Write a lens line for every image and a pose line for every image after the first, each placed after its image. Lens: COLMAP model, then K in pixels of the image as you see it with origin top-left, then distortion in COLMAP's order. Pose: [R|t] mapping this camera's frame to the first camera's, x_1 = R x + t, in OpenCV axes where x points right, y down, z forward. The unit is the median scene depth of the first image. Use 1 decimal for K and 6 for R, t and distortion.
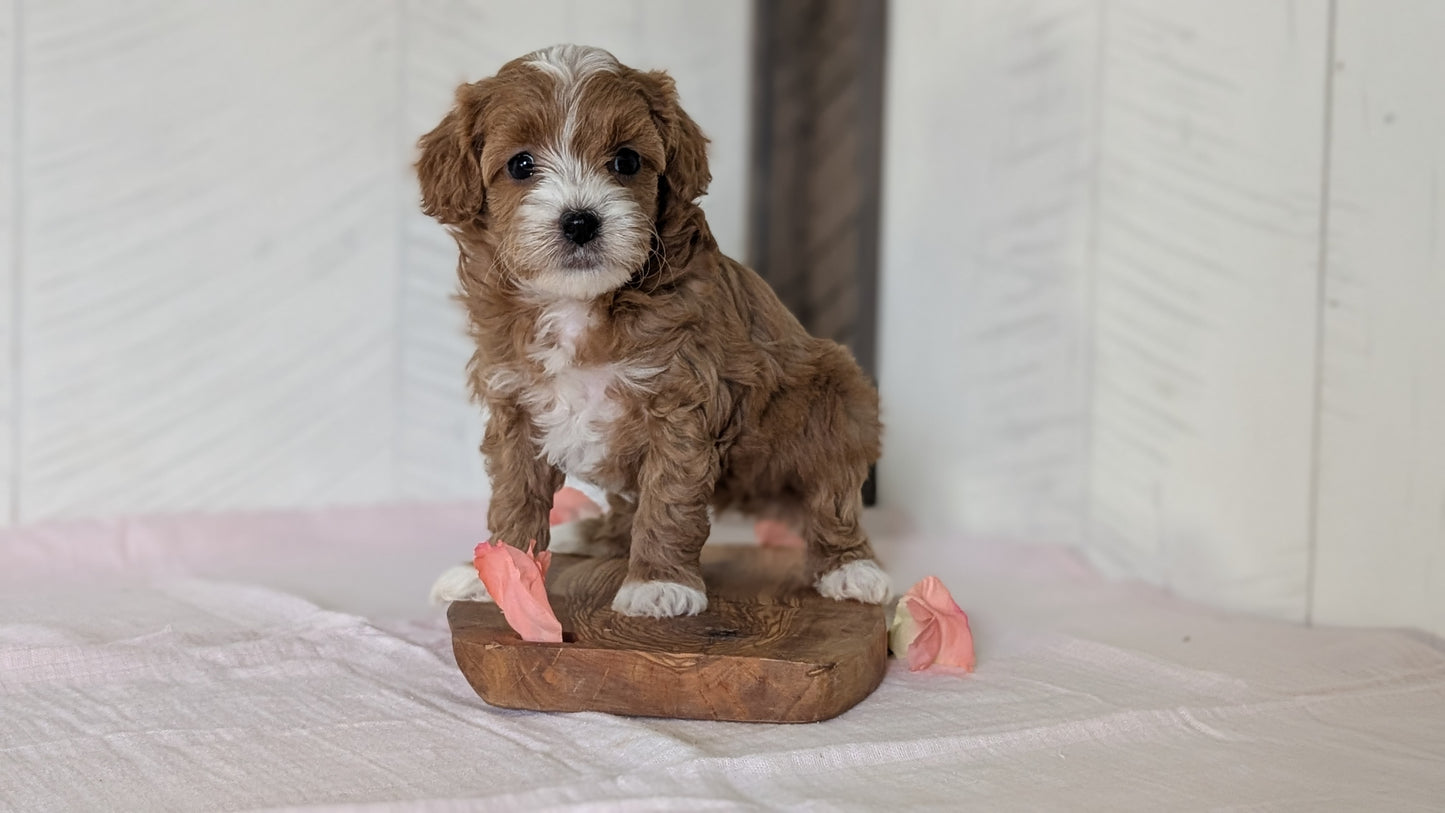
lens RADIAL K [[2150.6, 0, 803.2], [0, 2150.6, 445.9], [0, 0, 1]] dist [0.046366, 0.000000]
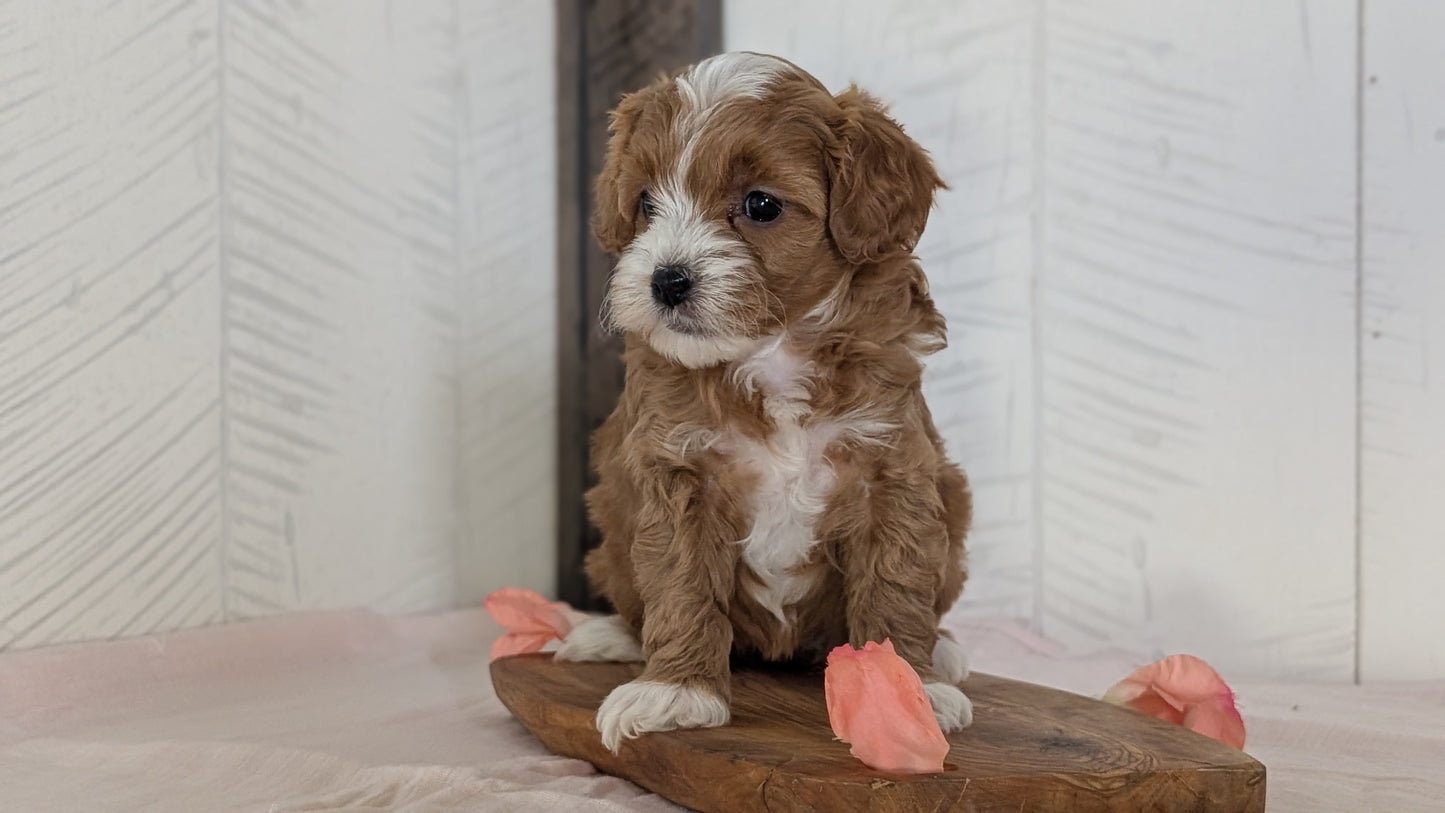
lens RADIAL K [[2150.6, 0, 751.1], [0, 2150.6, 413.3], [0, 0, 1]] dist [0.046366, 0.000000]
pose [[0.931714, -0.033142, 0.361678, -0.452147], [0.053528, 0.997484, -0.046488, -0.004077], [-0.359227, 0.062674, 0.931143, 0.304613]]
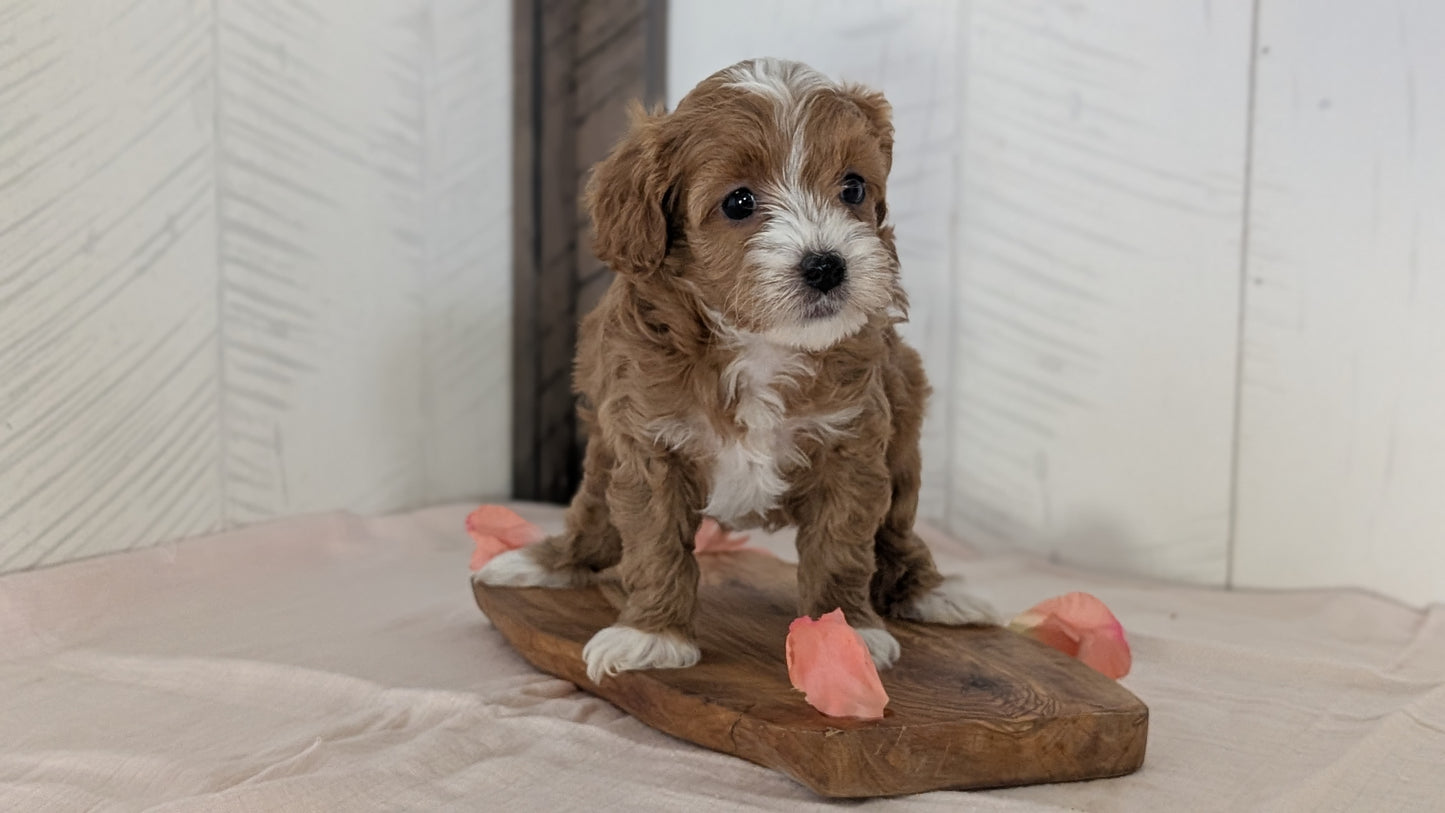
lens RADIAL K [[2150.6, 0, 731.7], [0, 2150.6, 442.1], [0, 0, 1]] dist [0.046366, 0.000000]
pose [[0.915992, -0.064914, 0.395911, -0.532127], [0.040490, 0.996742, 0.069750, -0.093926], [-0.399149, -0.047860, 0.915636, 0.189551]]
